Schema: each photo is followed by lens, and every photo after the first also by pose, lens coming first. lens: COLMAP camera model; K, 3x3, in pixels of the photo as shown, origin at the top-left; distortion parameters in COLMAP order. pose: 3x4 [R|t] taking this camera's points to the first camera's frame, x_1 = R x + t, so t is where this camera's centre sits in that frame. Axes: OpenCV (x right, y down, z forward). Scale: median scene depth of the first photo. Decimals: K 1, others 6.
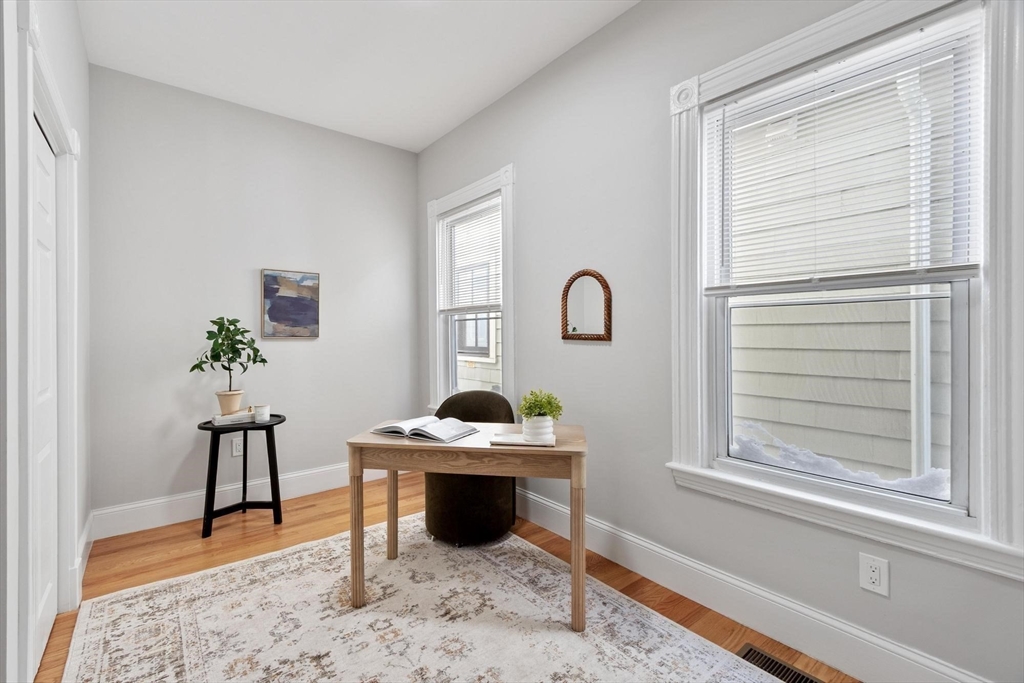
lens RADIAL K [[446.7, 0, 511.1], [0, 446.7, 338.1], [0, 0, 1]] dist [-0.000649, -0.000325]
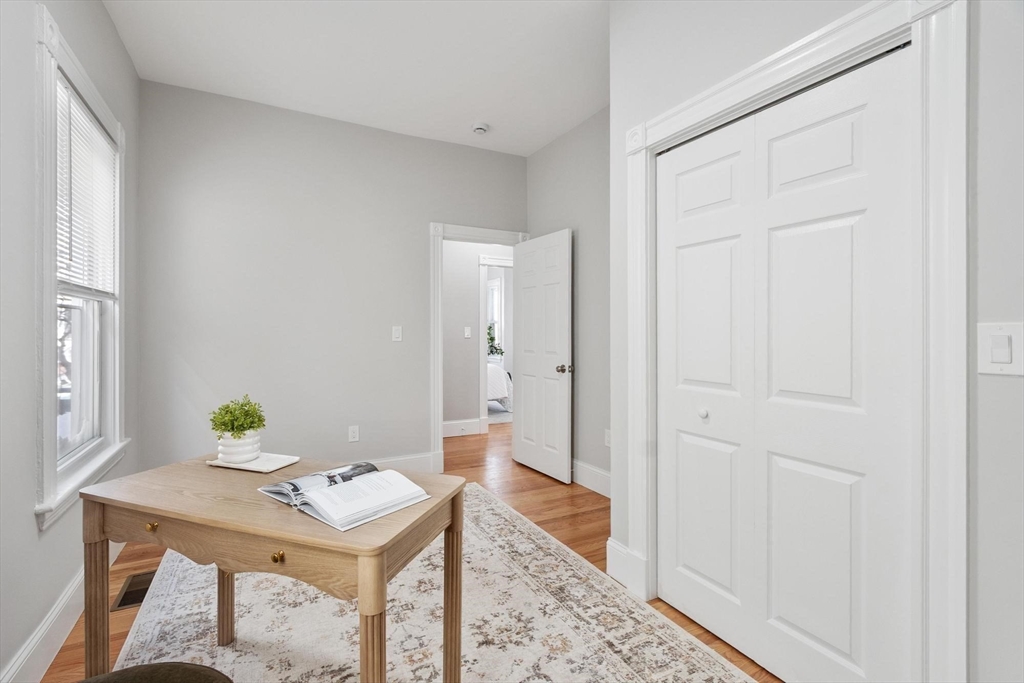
lens RADIAL K [[446.7, 0, 511.8], [0, 446.7, 337.3], [0, 0, 1]] dist [-0.000649, -0.000325]
pose [[-0.983415, 0.002092, 0.181358, -0.664688], [0.003553, 0.999964, 0.007733, 0.005629], [-0.181335, 0.008249, -0.983387, 1.964686]]
